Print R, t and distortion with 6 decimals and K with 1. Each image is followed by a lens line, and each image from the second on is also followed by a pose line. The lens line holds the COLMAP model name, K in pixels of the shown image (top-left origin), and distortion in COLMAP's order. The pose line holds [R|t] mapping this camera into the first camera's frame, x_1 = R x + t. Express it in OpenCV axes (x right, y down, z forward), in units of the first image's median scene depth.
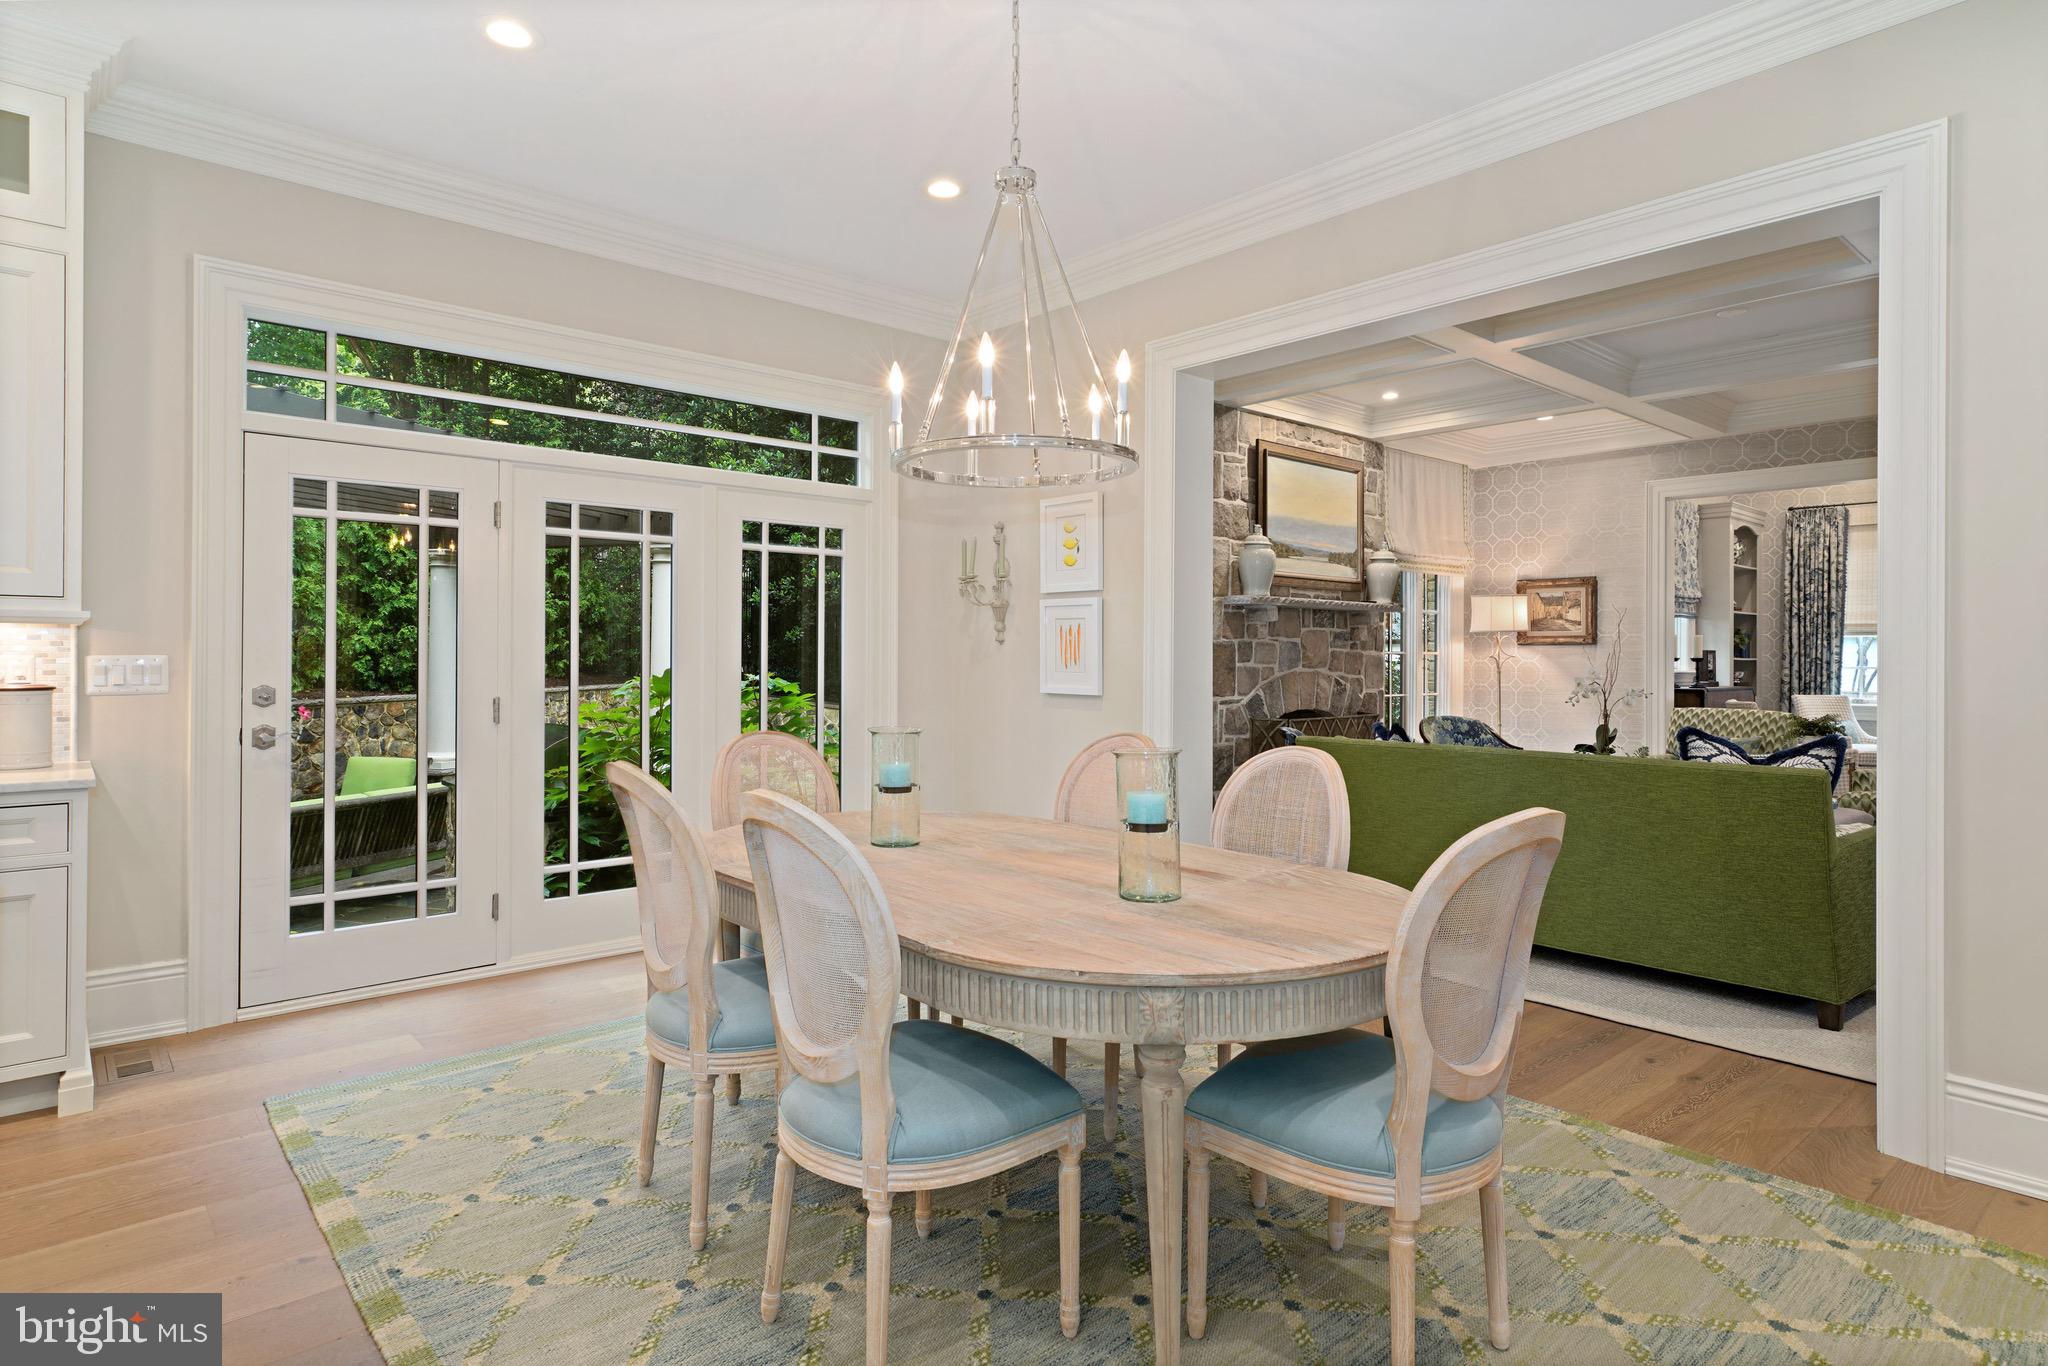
lens RADIAL K [[1100.9, 0, 1011.7], [0, 1100.9, 653.8], [0, 0, 1]] dist [-0.000593, 0.002719]
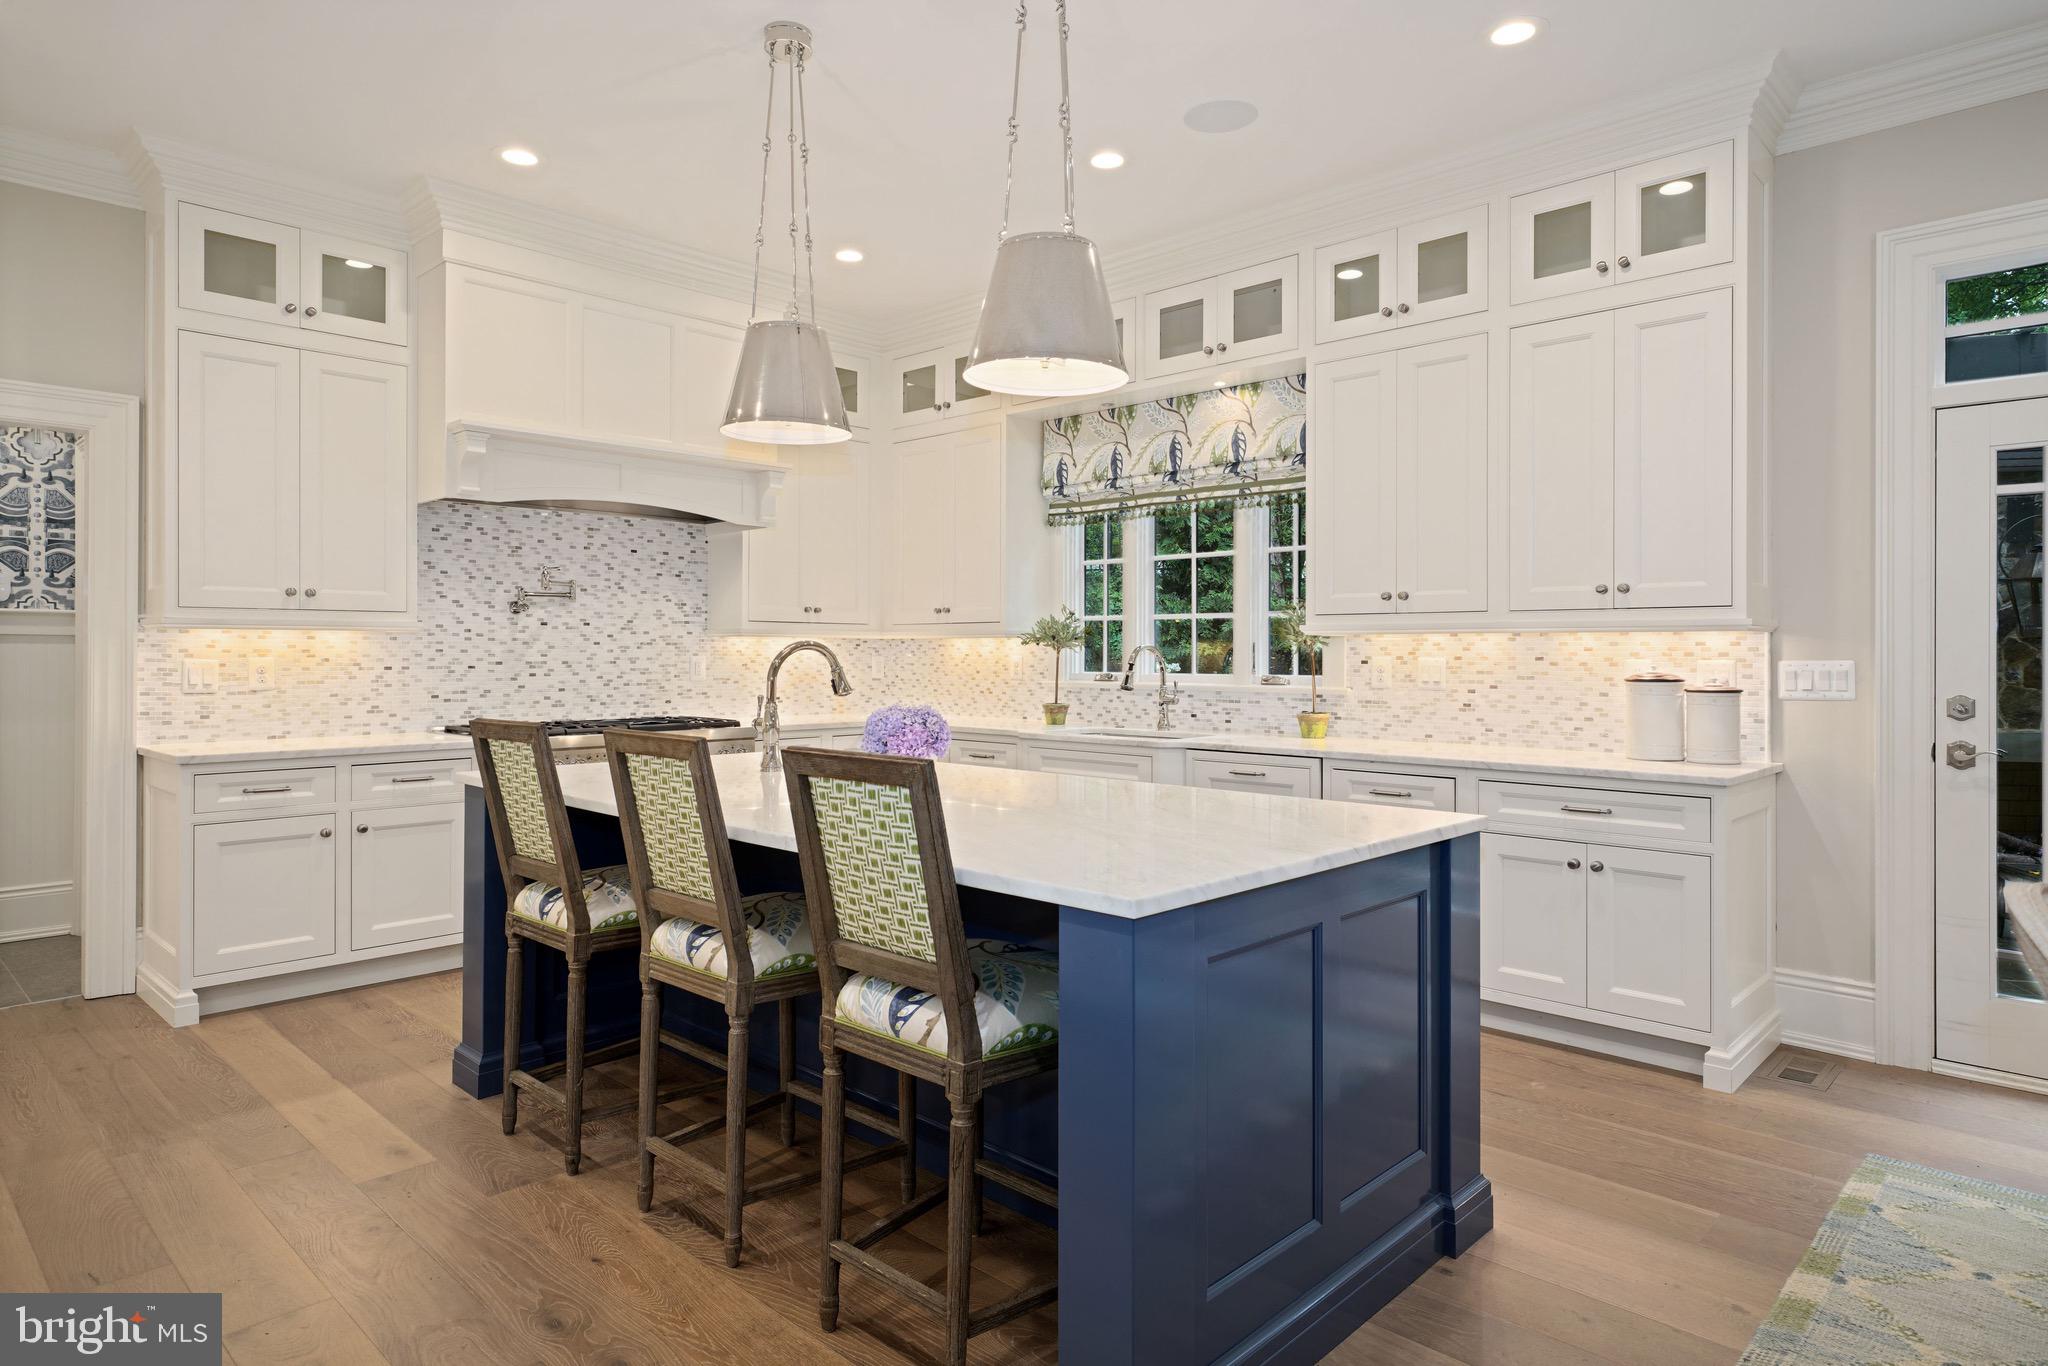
lens RADIAL K [[1130.4, 0, 992.6], [0, 1130.4, 650.0], [0, 0, 1]] dist [0.003423, -0.000562]
pose [[0.105490, -0.008241, -0.994386, 0.066173], [-0.003367, 0.999957, -0.008644, 0.001541], [0.994415, 0.004260, 0.105457, 0.074026]]
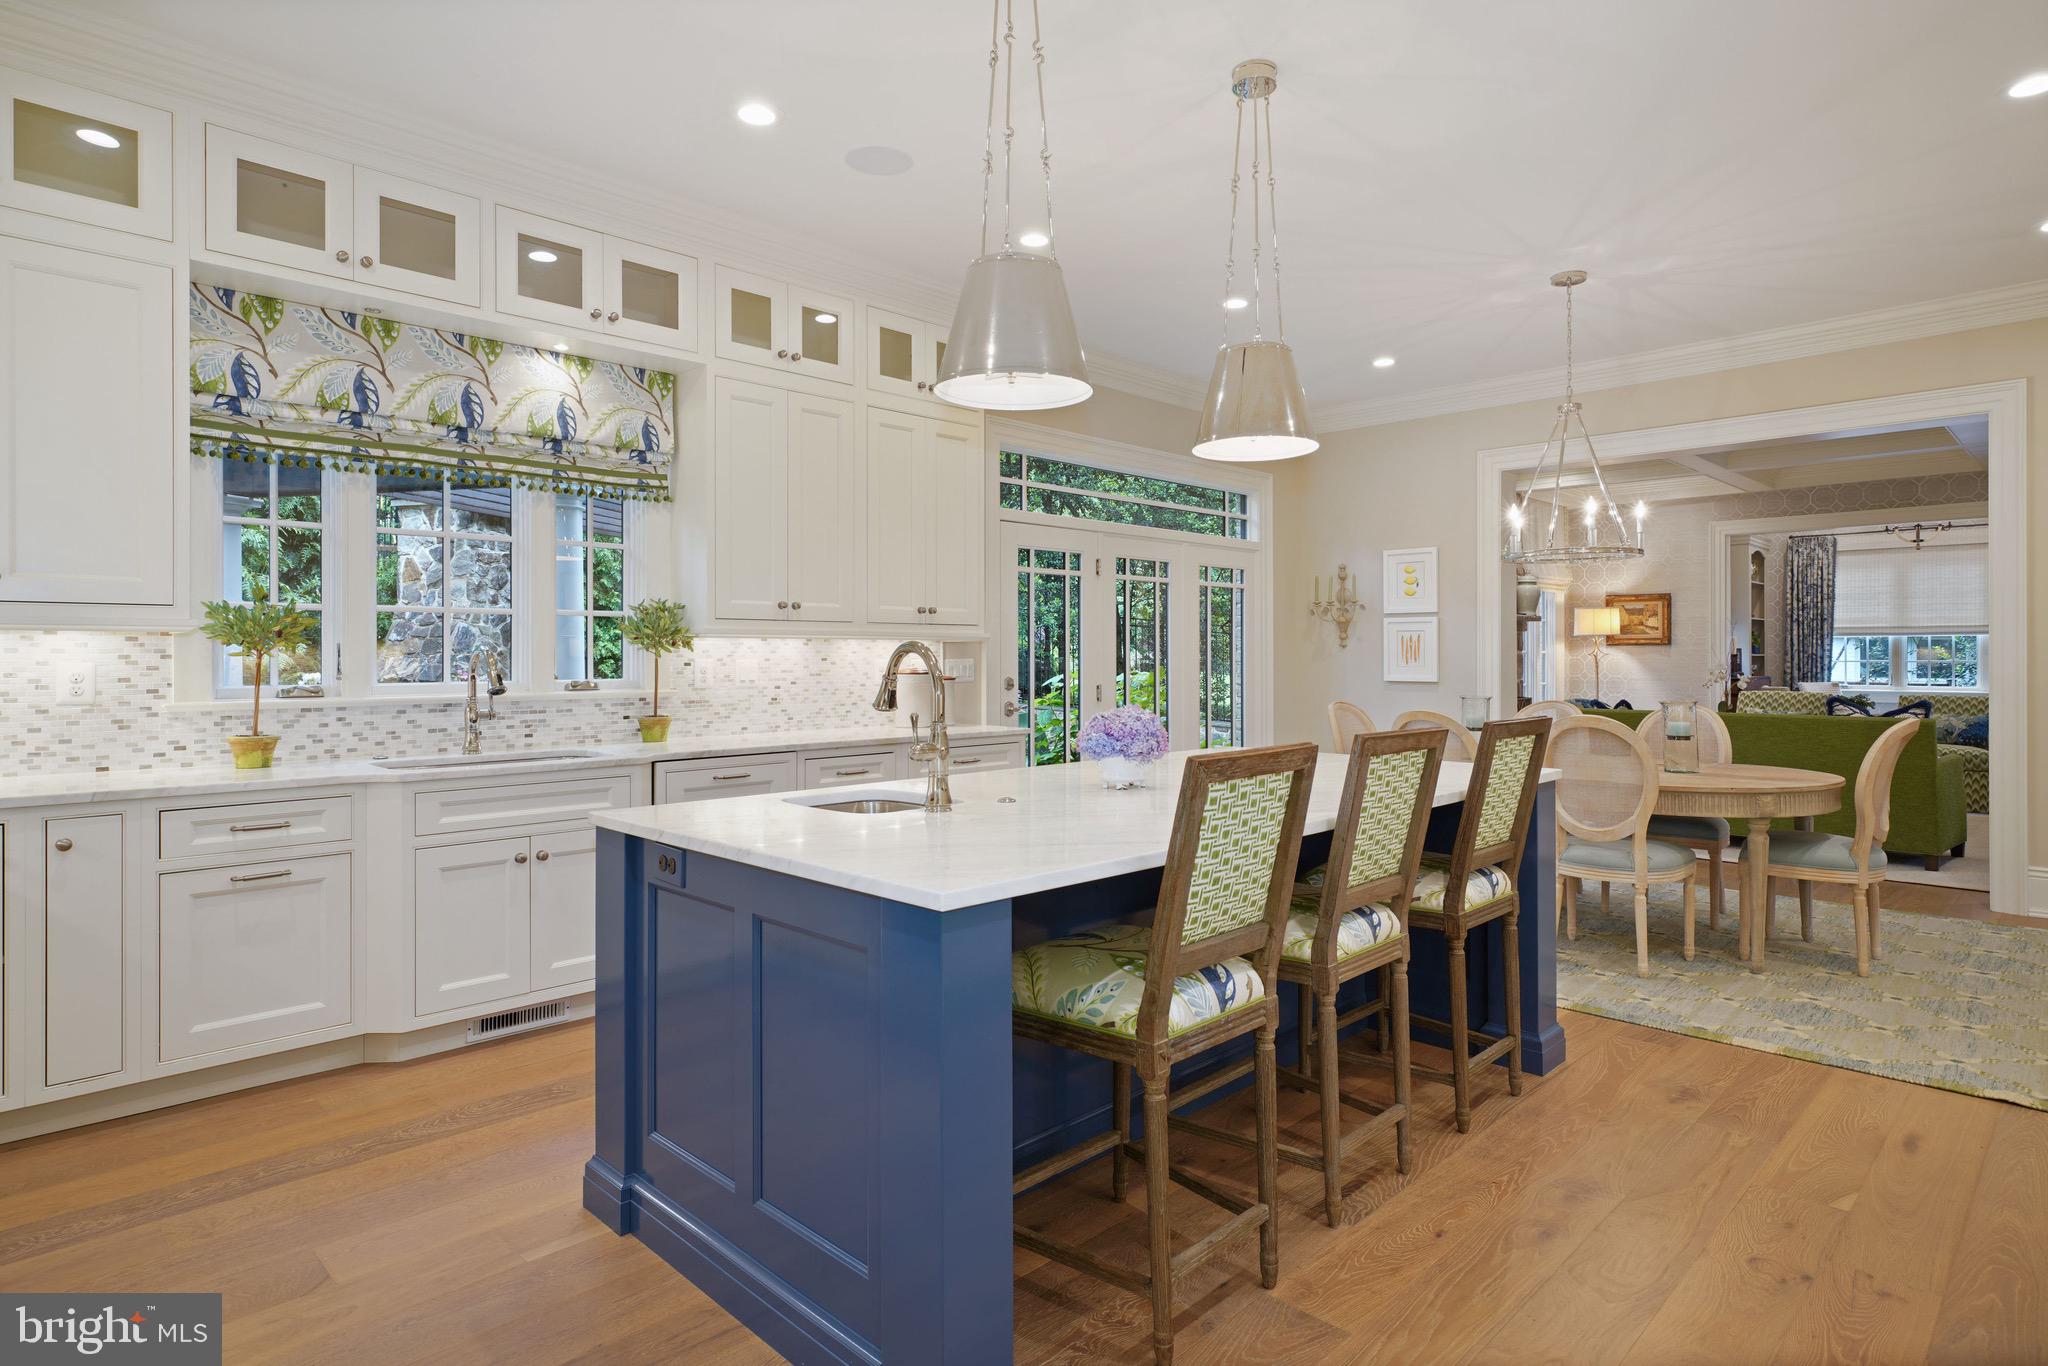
lens RADIAL K [[1100.9, 0, 1009.3], [0, 1100.9, 661.2], [0, 0, 1]] dist [-0.000593, 0.002719]
pose [[0.997974, -0.005205, 0.063409, -0.388895], [0.004677, 0.999953, 0.008479, -0.004118], [-0.063450, -0.008165, 0.997952, -0.303049]]
